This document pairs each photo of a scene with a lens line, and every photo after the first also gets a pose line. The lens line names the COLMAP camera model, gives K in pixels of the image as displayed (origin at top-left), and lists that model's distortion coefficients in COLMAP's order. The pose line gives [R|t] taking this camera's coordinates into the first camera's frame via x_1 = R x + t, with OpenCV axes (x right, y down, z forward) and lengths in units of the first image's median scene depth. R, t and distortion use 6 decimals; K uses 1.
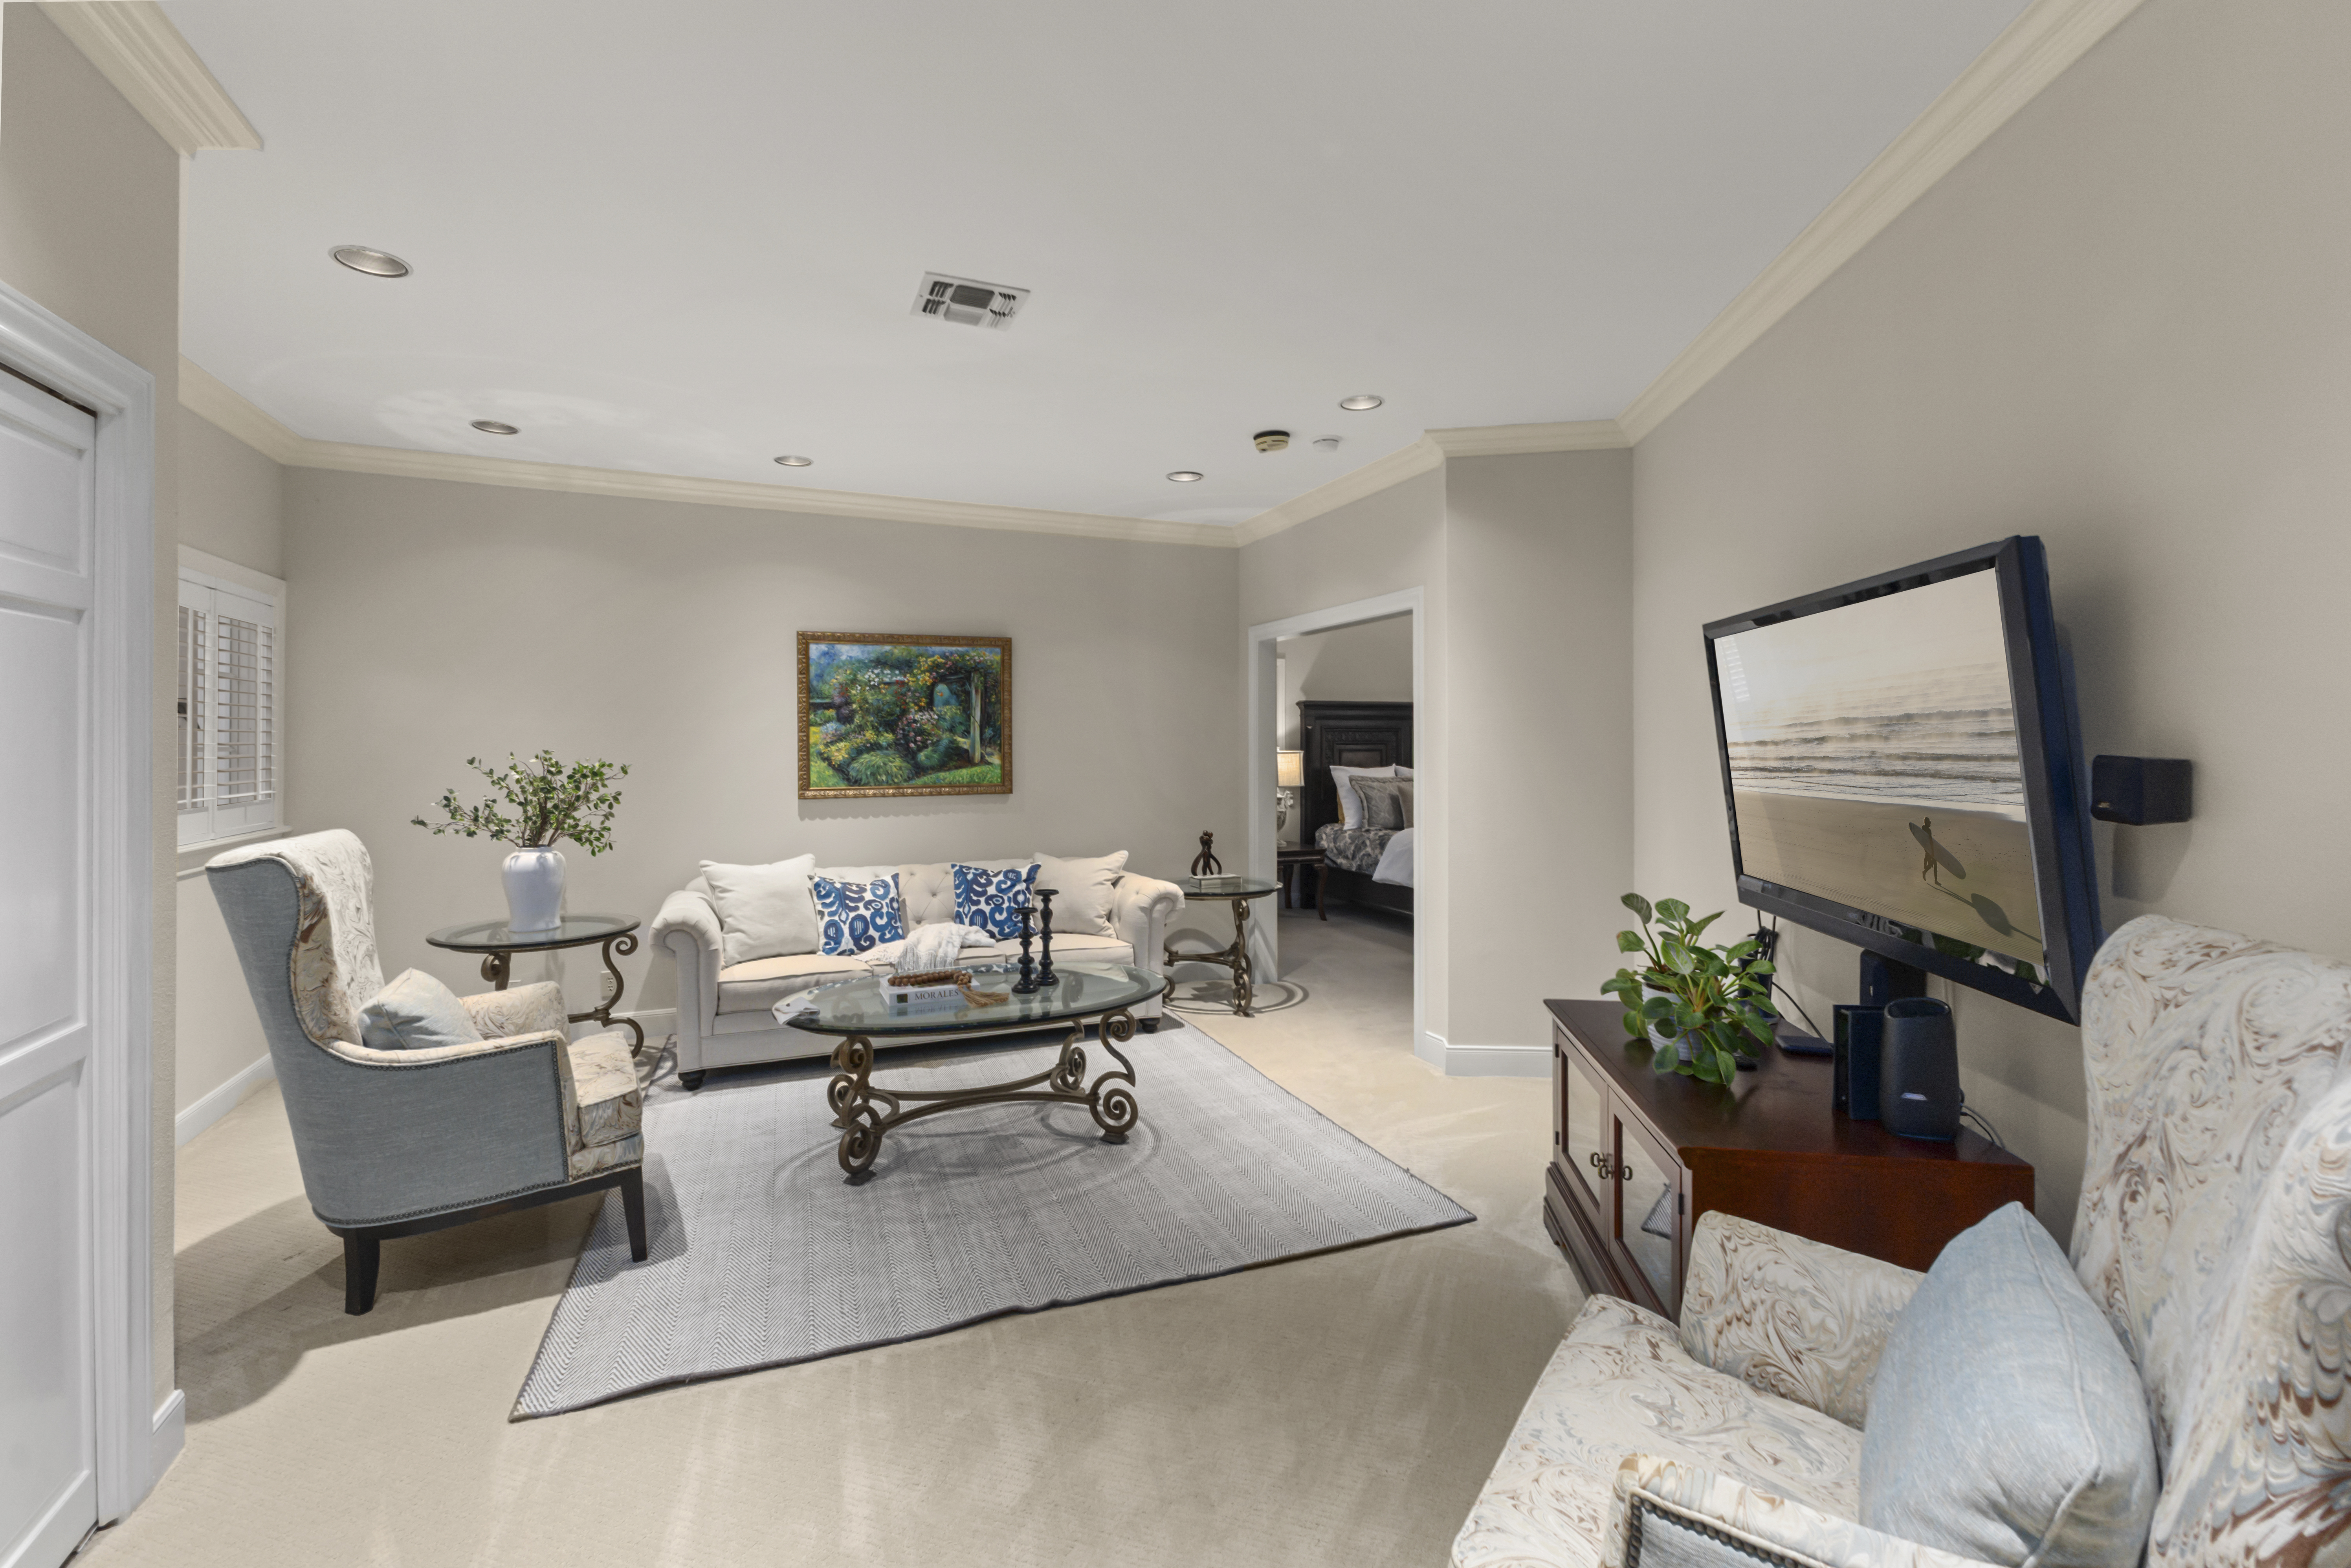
lens RADIAL K [[993.8, 0, 1175.5], [0, 993.8, 784.0], [0, 0, 1]] dist [0.011803, -0.006557]
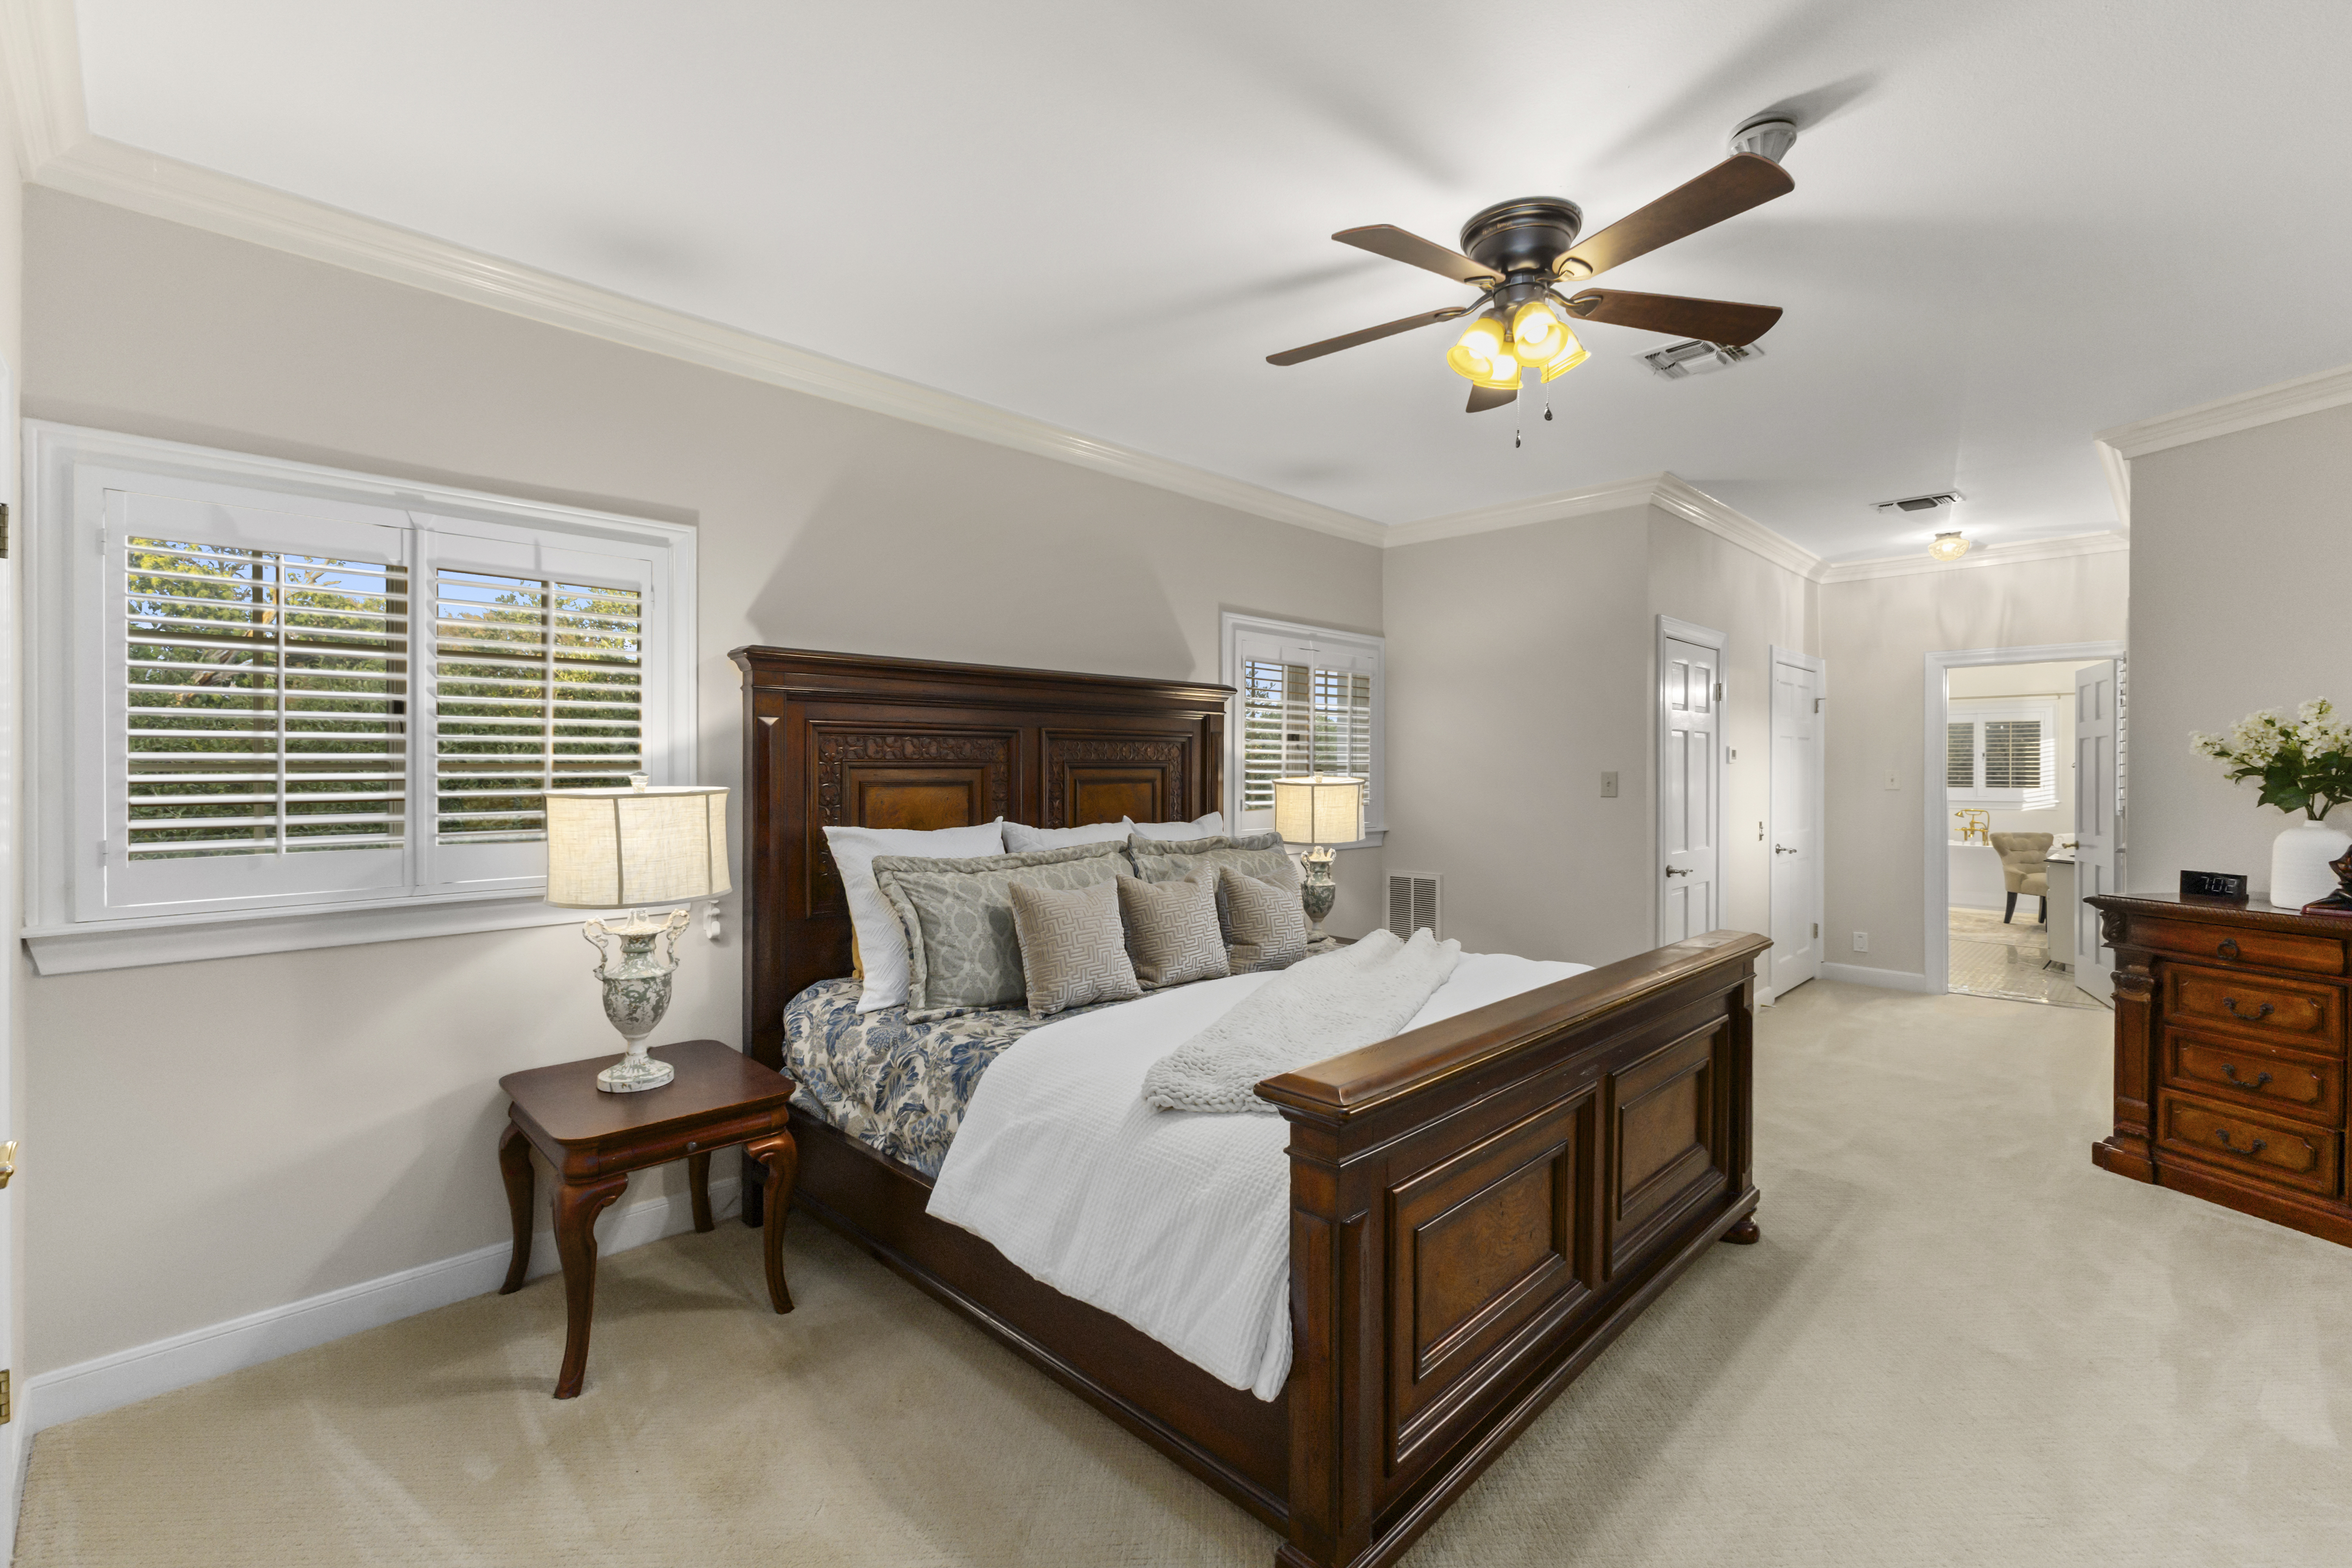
lens RADIAL K [[994.2, 0, 1176.0], [0, 994.2, 784.0], [0, 0, 1]] dist [0.011803, -0.006557]
pose [[0.927174, 0.003807, 0.374611, 0.141414], [0.003203, 0.999831, -0.018088, -0.028266], [-0.374617, 0.017971, 0.927005, 0.629353]]
